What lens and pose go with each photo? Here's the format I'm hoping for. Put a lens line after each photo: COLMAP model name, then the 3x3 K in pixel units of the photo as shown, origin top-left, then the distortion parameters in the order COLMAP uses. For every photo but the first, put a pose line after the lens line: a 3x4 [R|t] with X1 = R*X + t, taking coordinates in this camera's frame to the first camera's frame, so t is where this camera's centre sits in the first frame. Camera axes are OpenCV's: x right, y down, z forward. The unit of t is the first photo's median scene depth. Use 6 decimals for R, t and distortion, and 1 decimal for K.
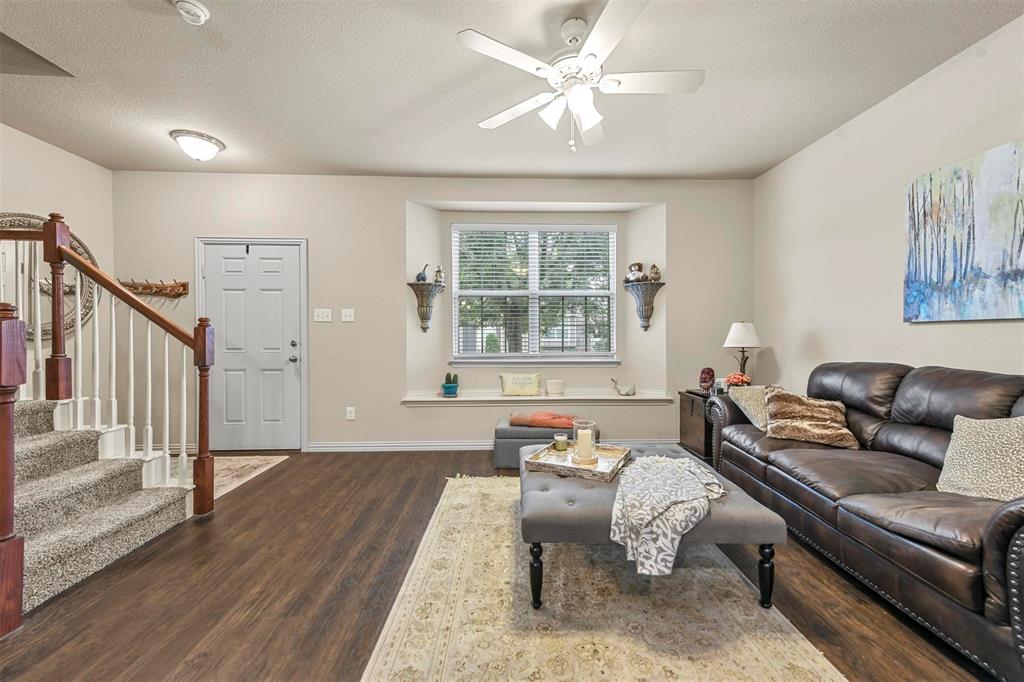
lens RADIAL K [[400.2, 0, 514.1], [0, 400.2, 342.1], [0, 0, 1]] dist [0.011652, 0.000241]
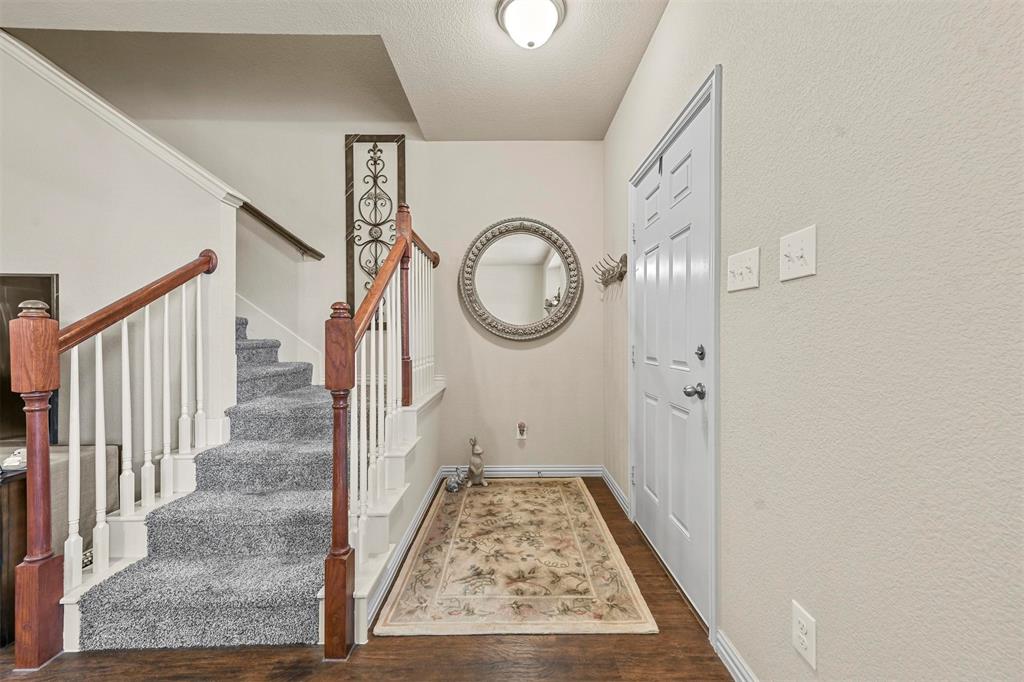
lens RADIAL K [[400.2, 0, 512.1], [0, 400.2, 336.5], [0, 0, 1]] dist [0.011652, 0.000241]
pose [[-0.032208, -0.000277, -0.999481, -0.173175], [-0.006043, 0.999982, -0.000082, -0.013117], [0.999463, 0.006037, -0.032210, 1.011149]]
